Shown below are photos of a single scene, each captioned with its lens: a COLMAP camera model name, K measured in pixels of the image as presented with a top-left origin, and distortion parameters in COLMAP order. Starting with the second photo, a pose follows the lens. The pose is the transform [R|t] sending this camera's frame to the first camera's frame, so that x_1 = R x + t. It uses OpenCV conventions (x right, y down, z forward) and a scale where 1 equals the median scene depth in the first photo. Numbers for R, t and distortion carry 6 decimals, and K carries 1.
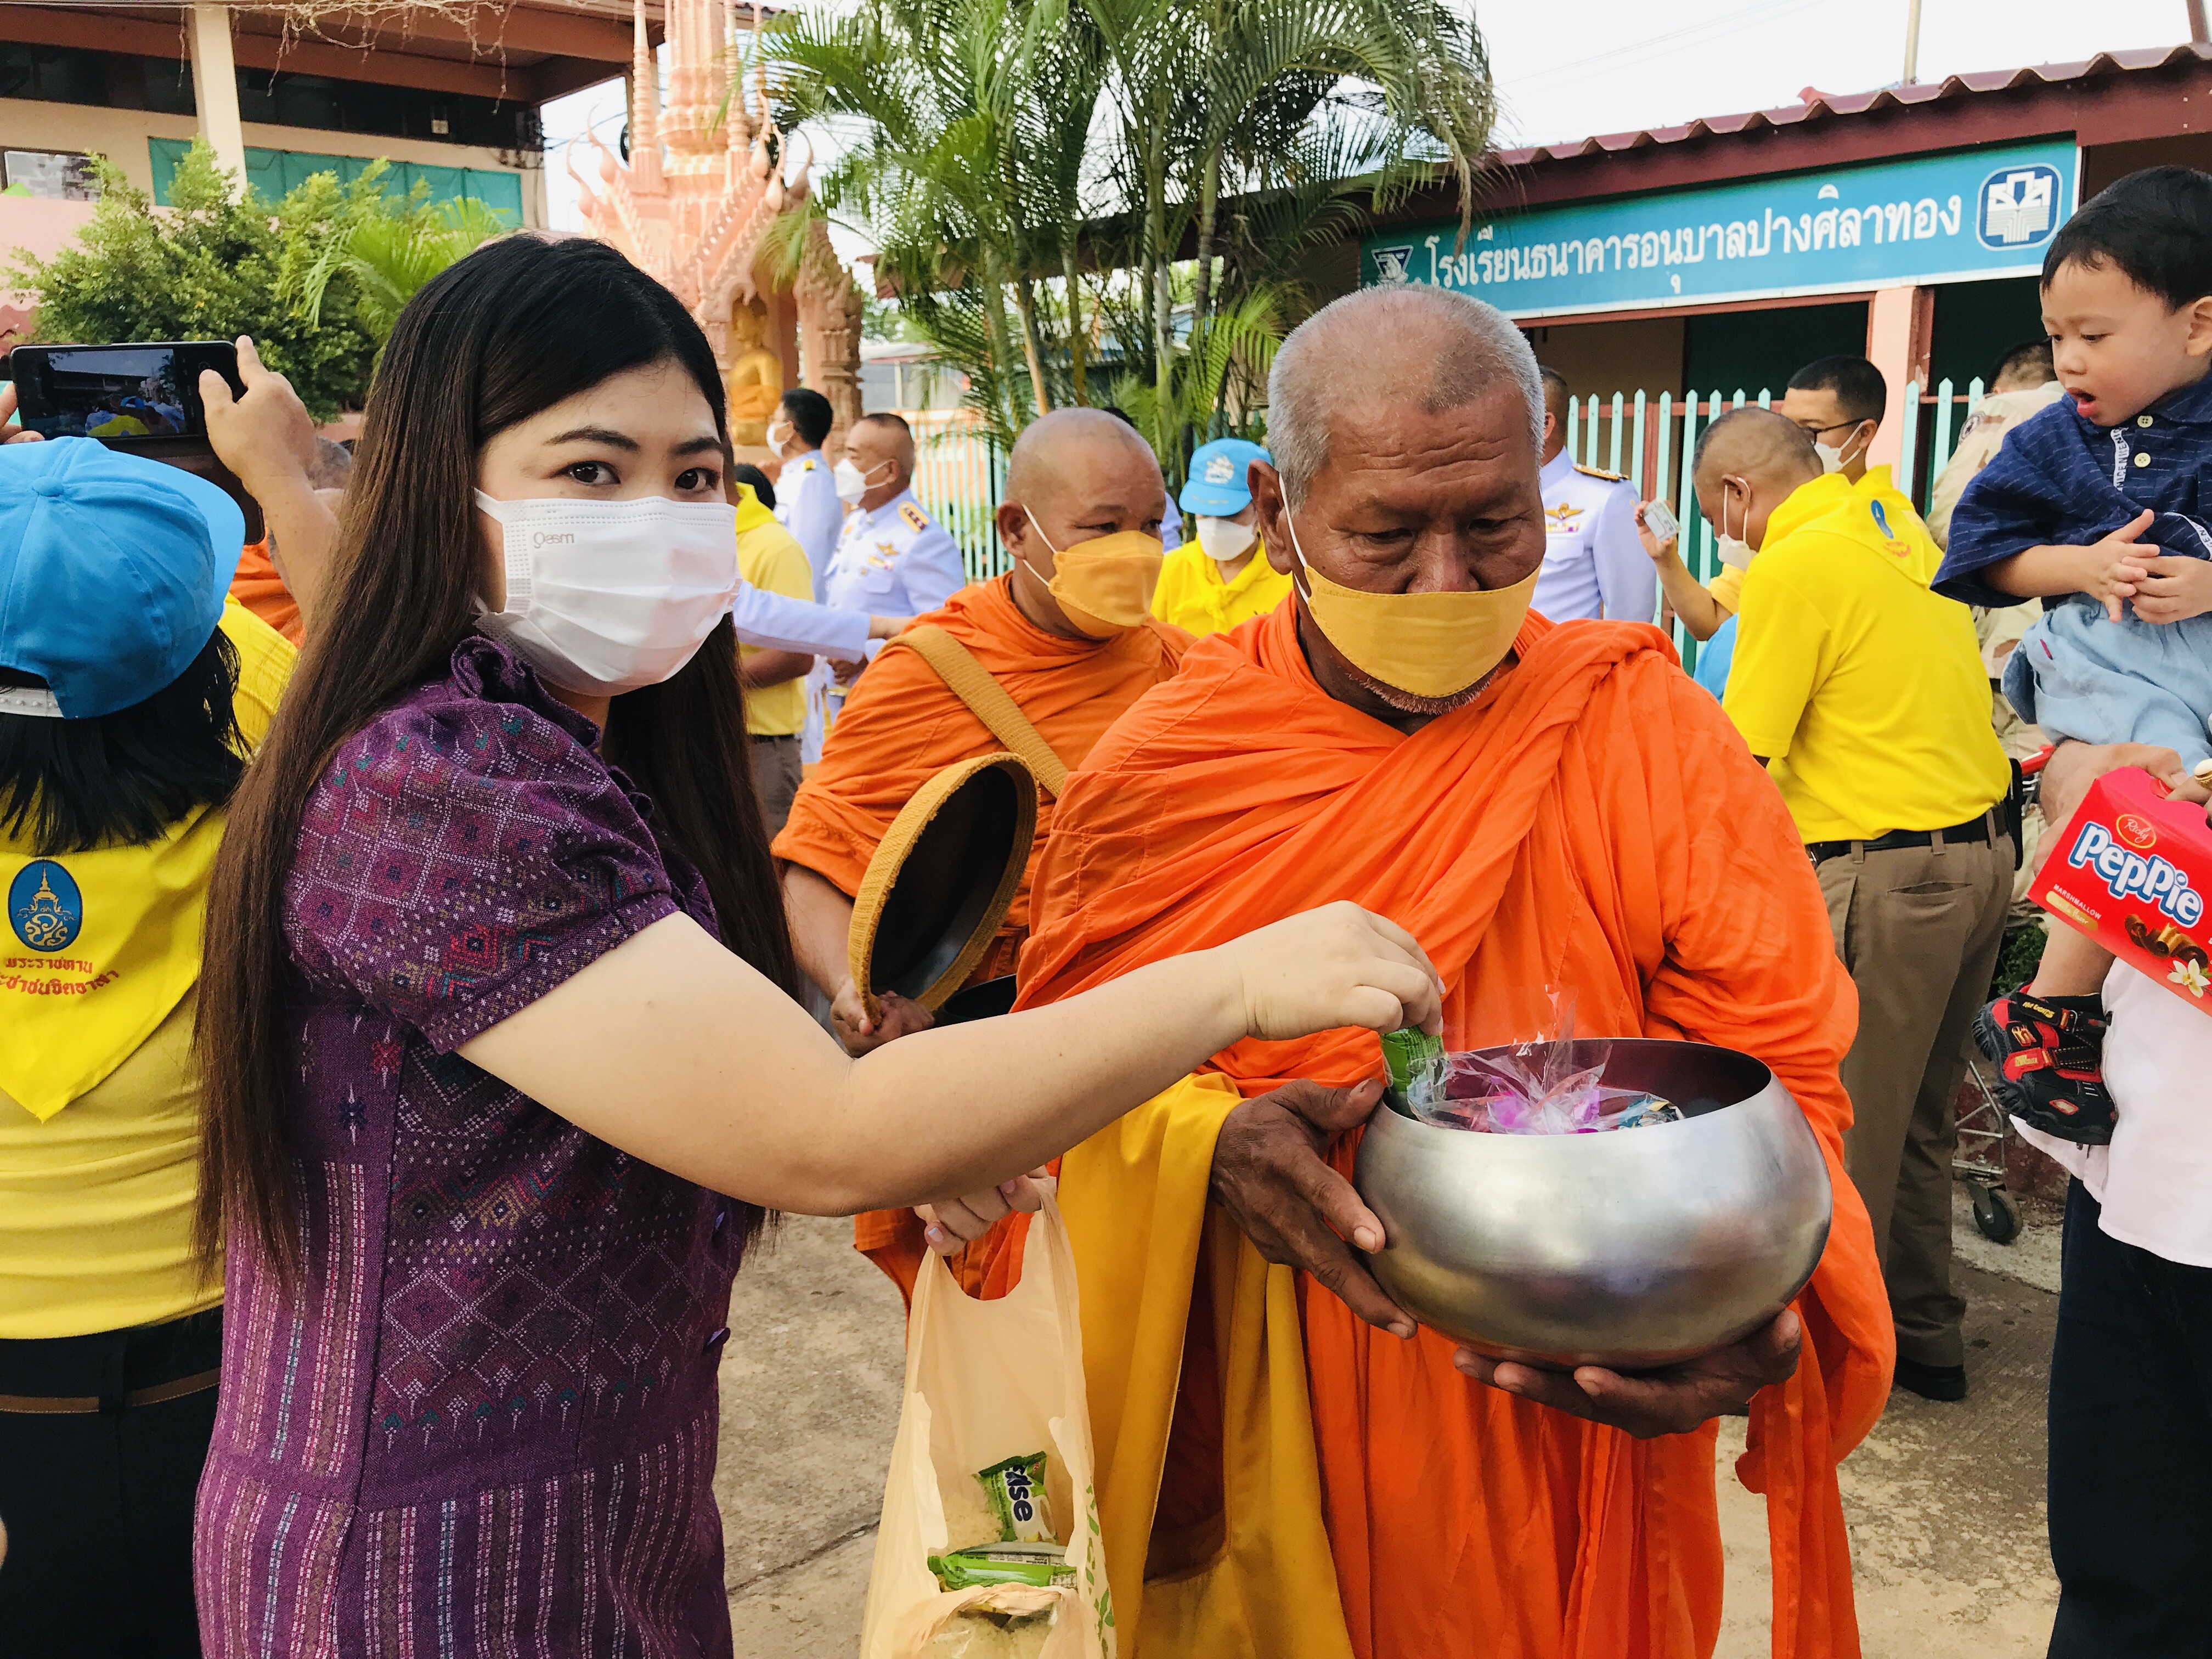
lens RADIAL K [[1817.0, 0, 1125.2], [0, 1817.0, 816.6], [0, 0, 1]] dist [0.012330, -0.007047]
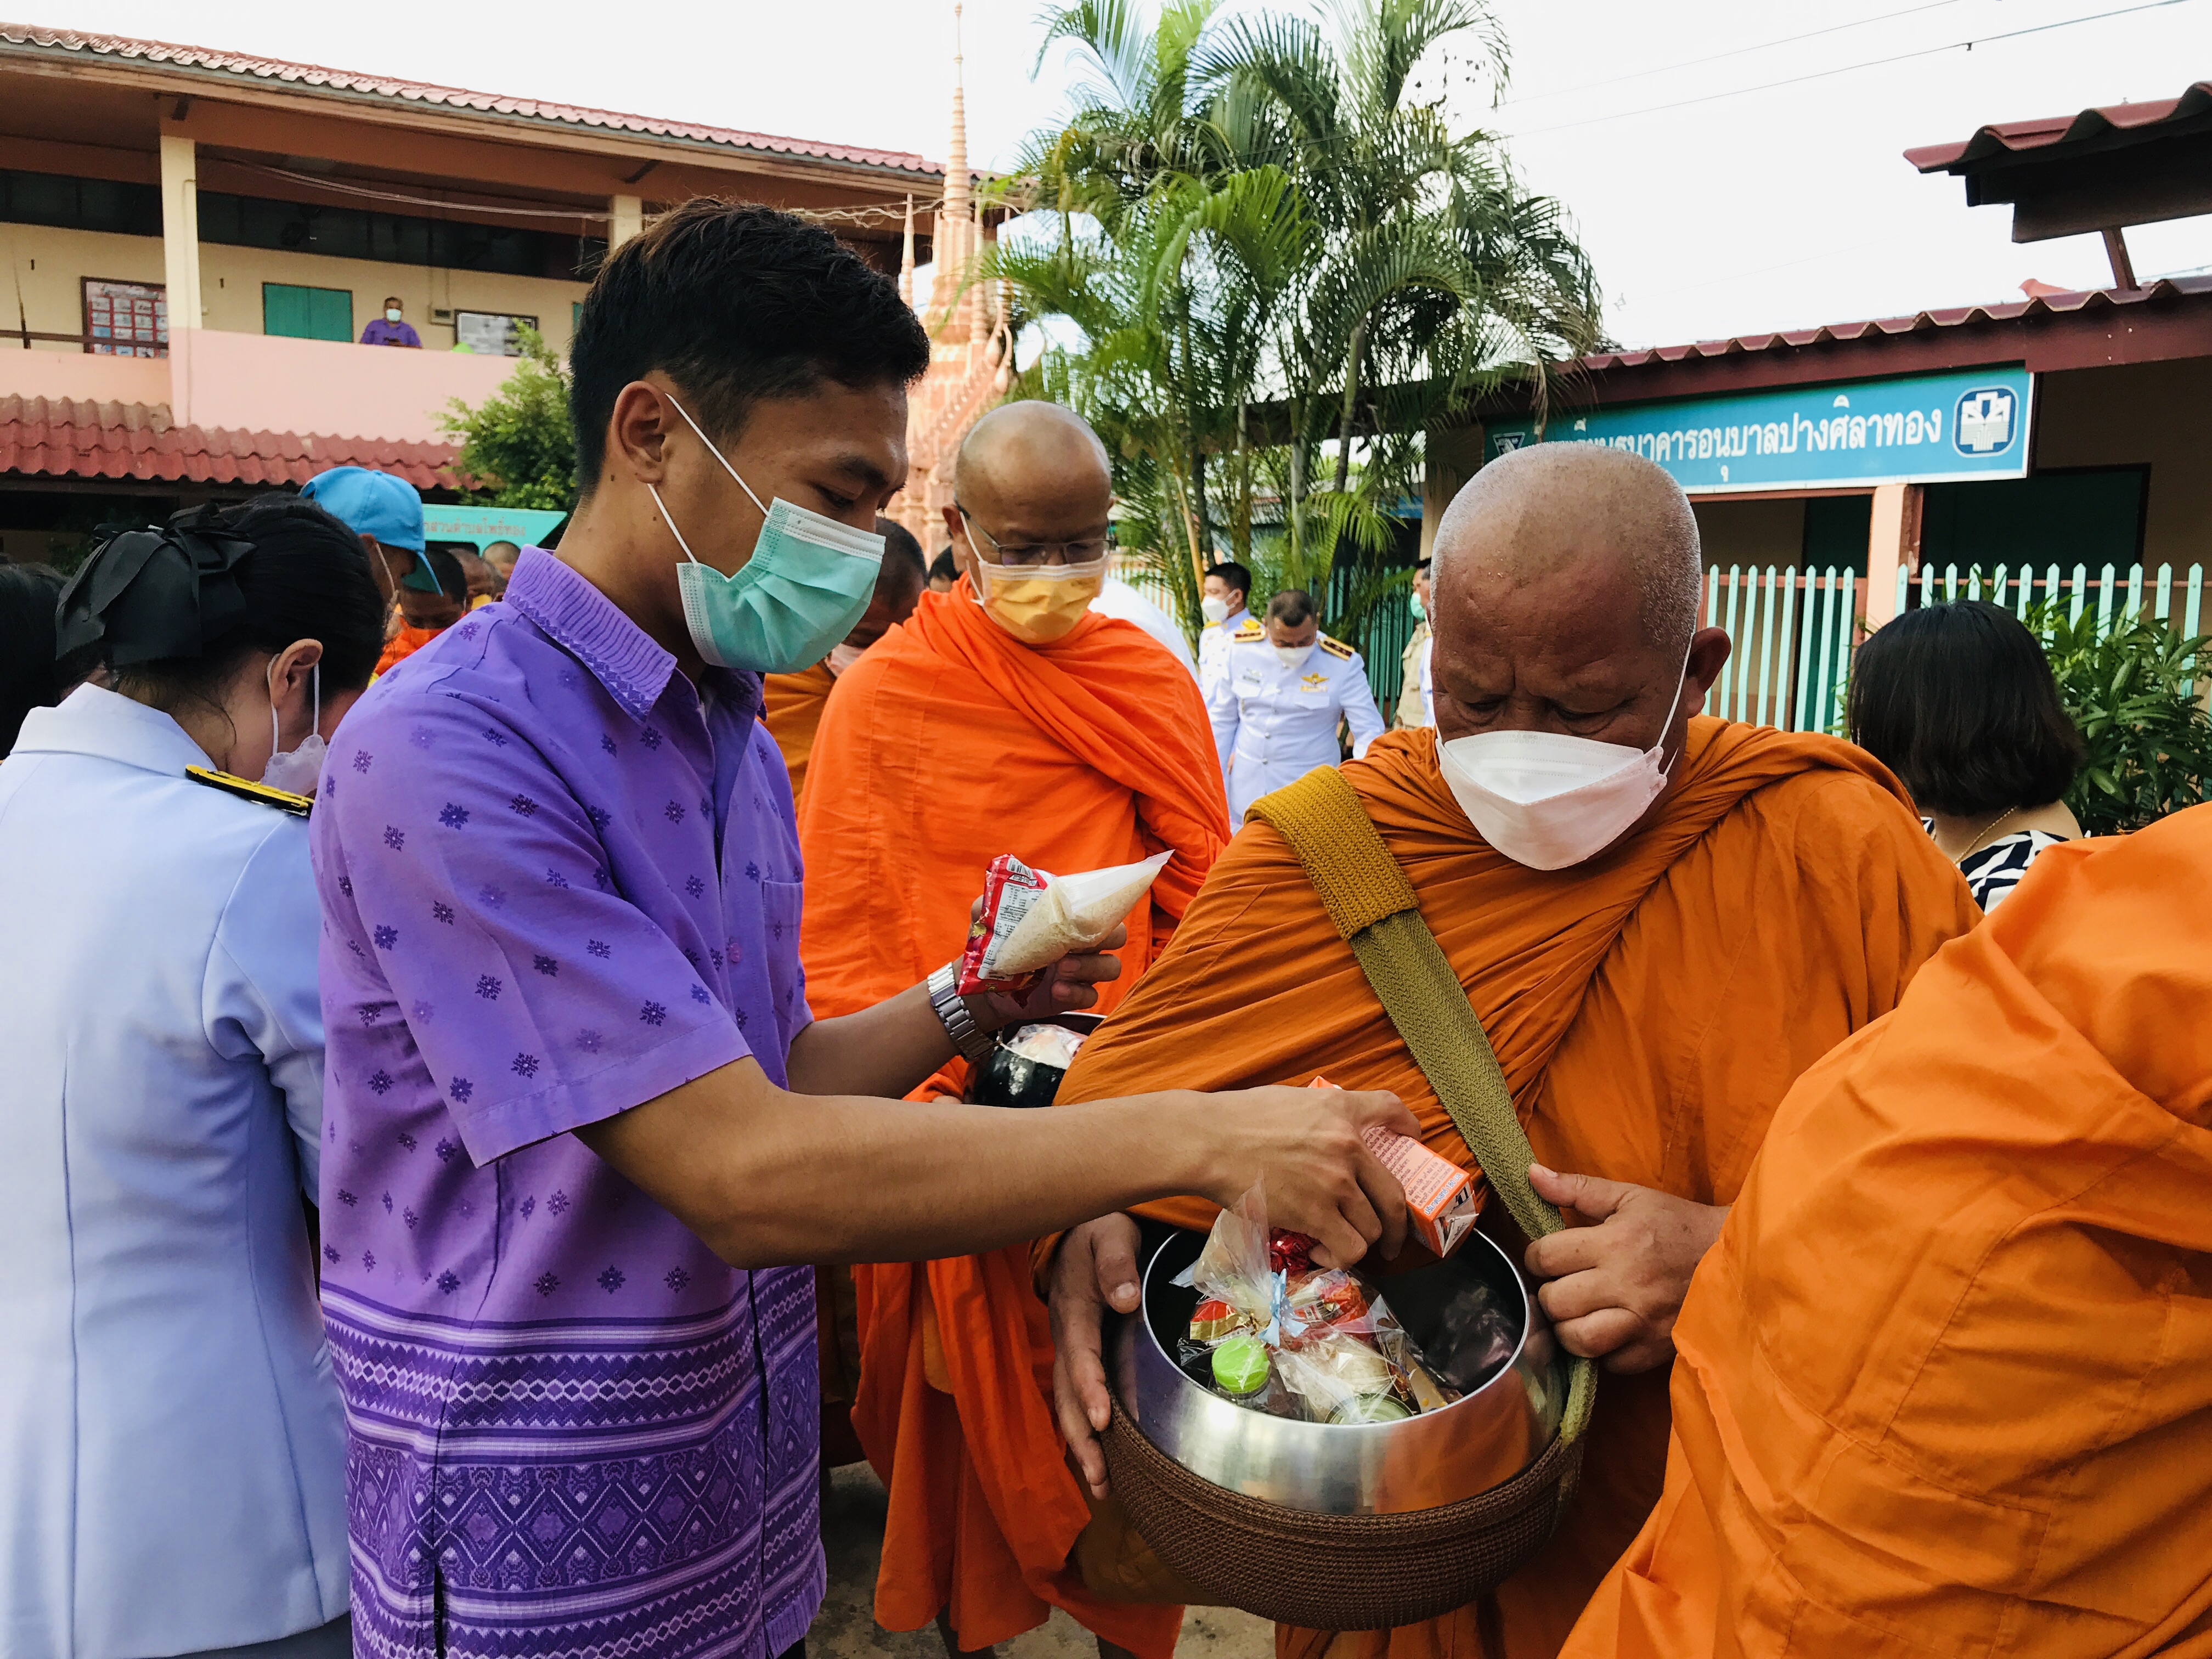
lens RADIAL K [[1817.0, 0, 1095.9], [0, 1817.0, 833.9], [0, 0, 1]] dist [0.012330, -0.007047]
pose [[0.978621, 0.067384, -0.194320, 0.129232], [-0.080524, 0.994914, -0.060522, 0.031993], [0.189254, 0.074875, 0.979069, -0.164313]]
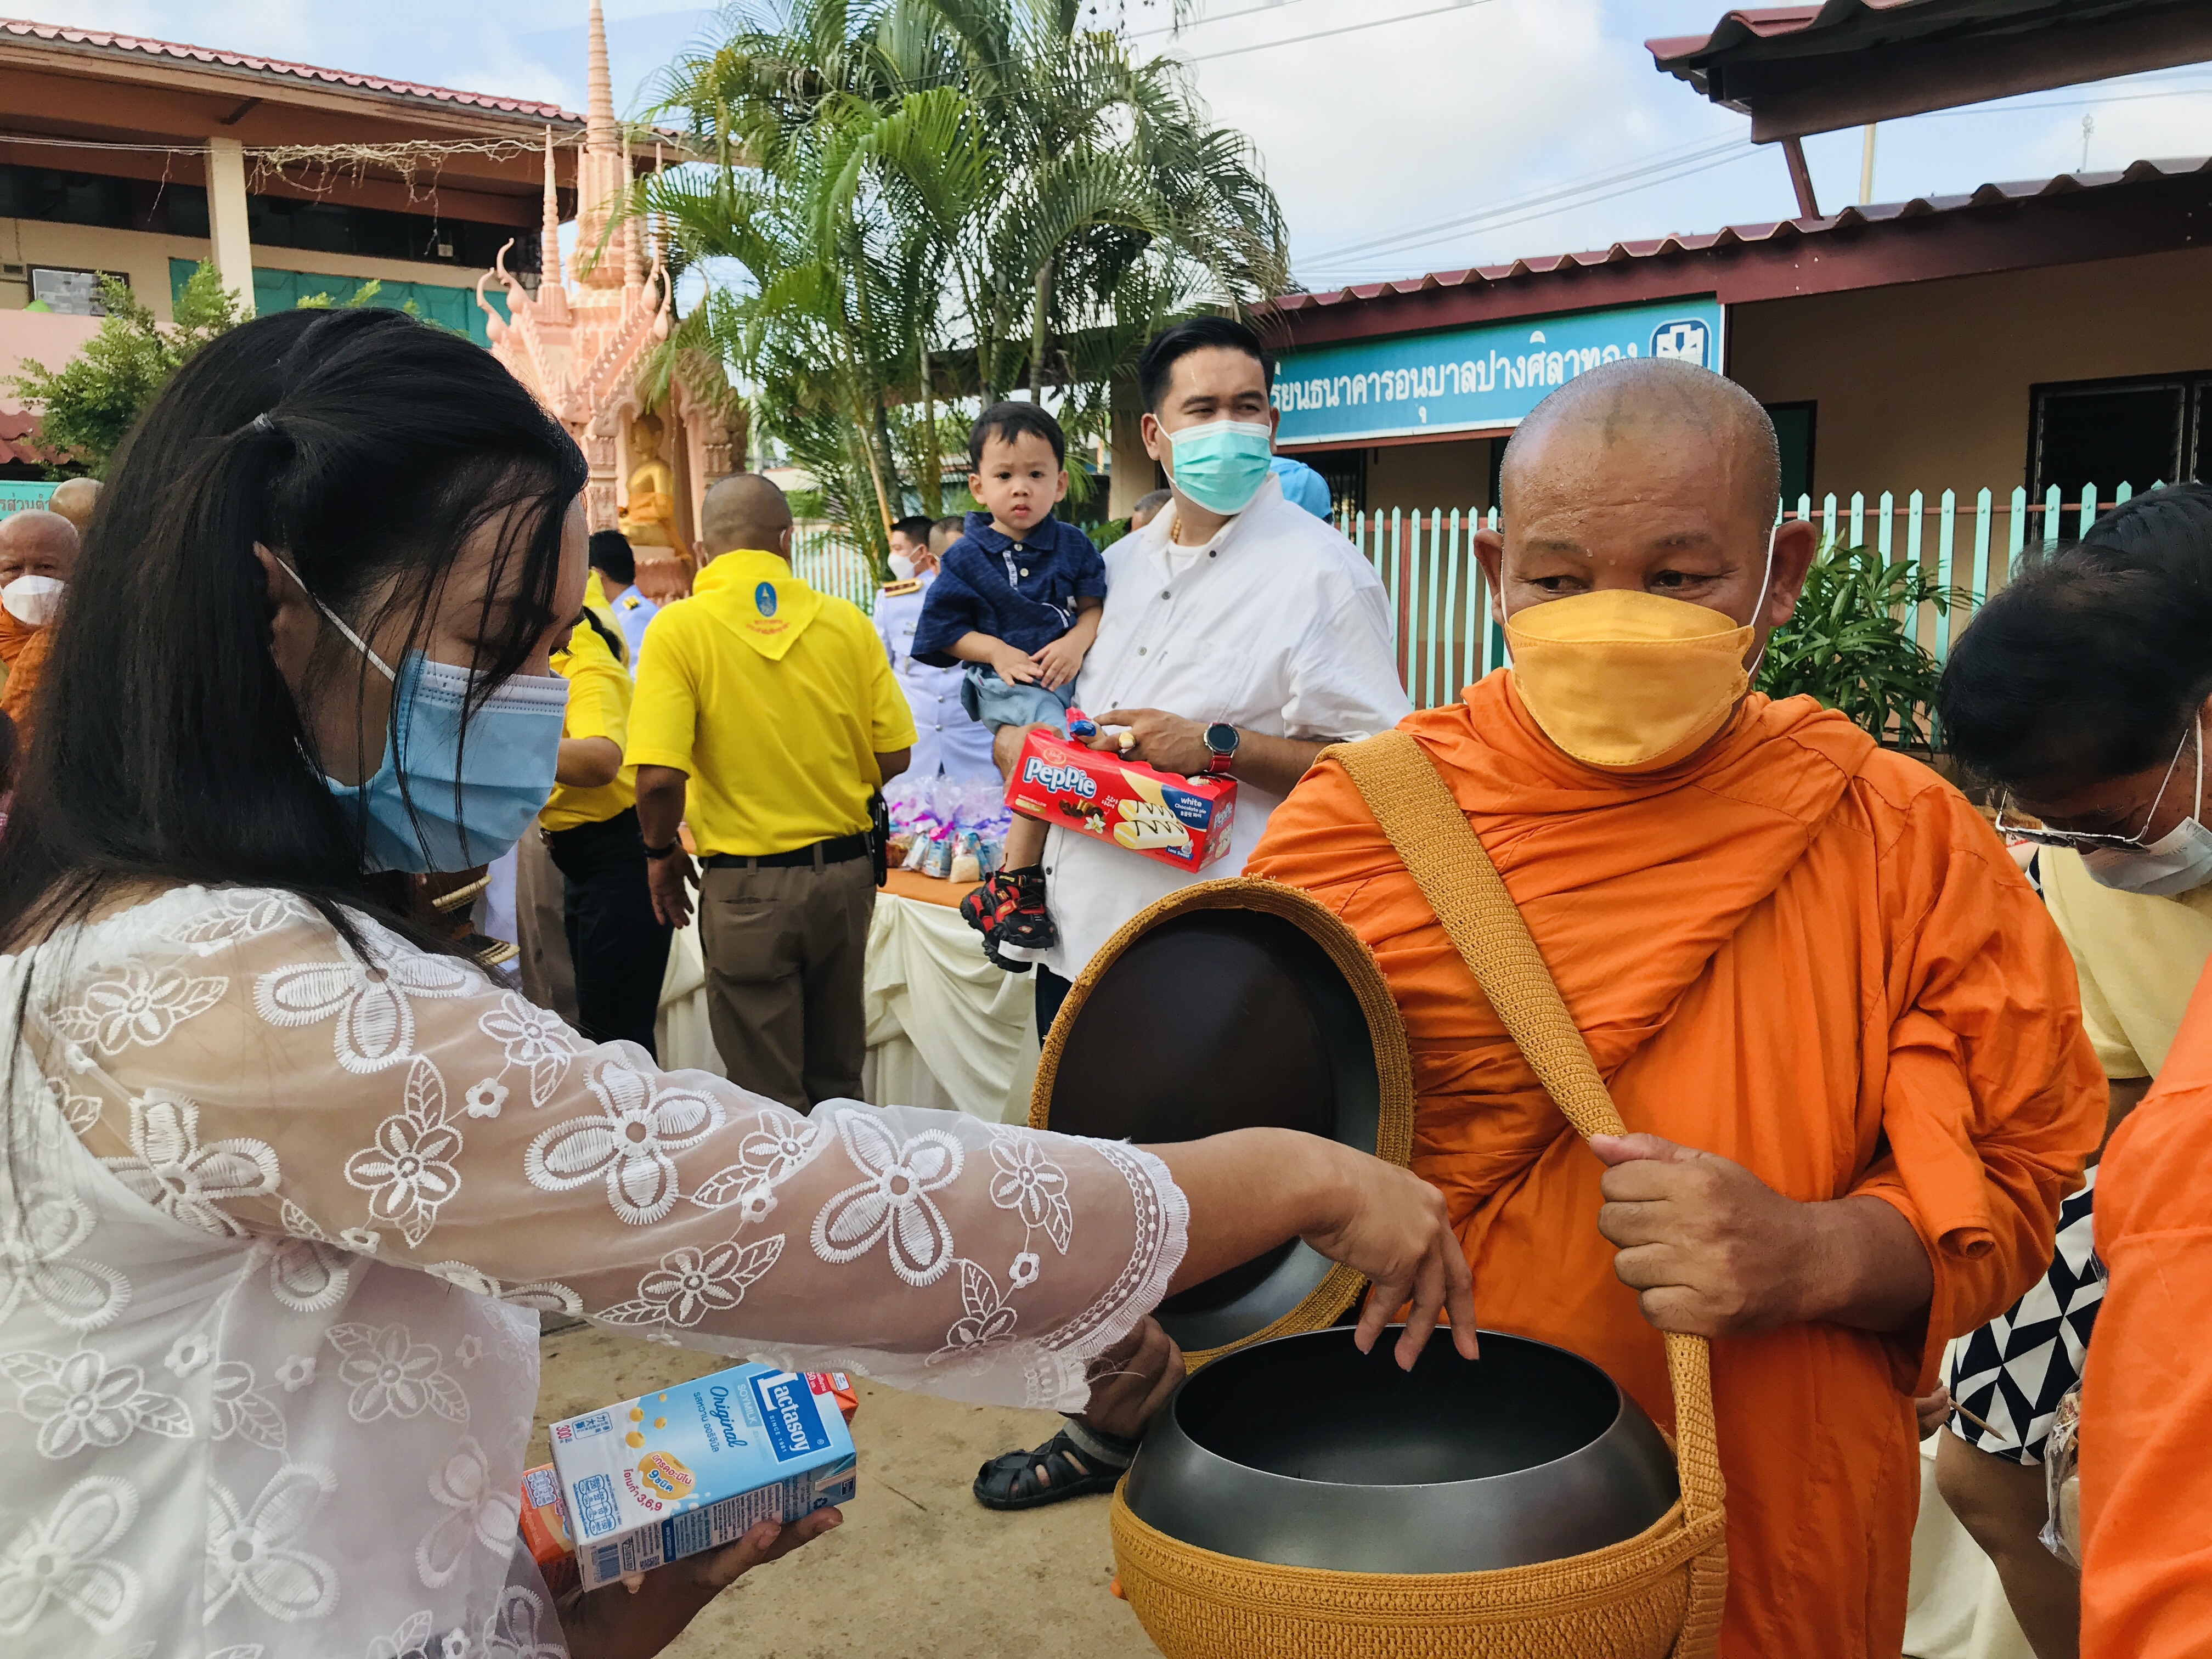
lens RADIAL K [[1817.0, 0, 1105.0], [0, 1817.0, 824.0], [0, 0, 1]] dist [0.012330, -0.007047]
pose [[0.999679, 0.016947, -0.018856, 0.110097], [-0.017995, 0.998219, -0.056868, 0.026390], [0.017858, 0.057189, 0.998204, -0.105174]]
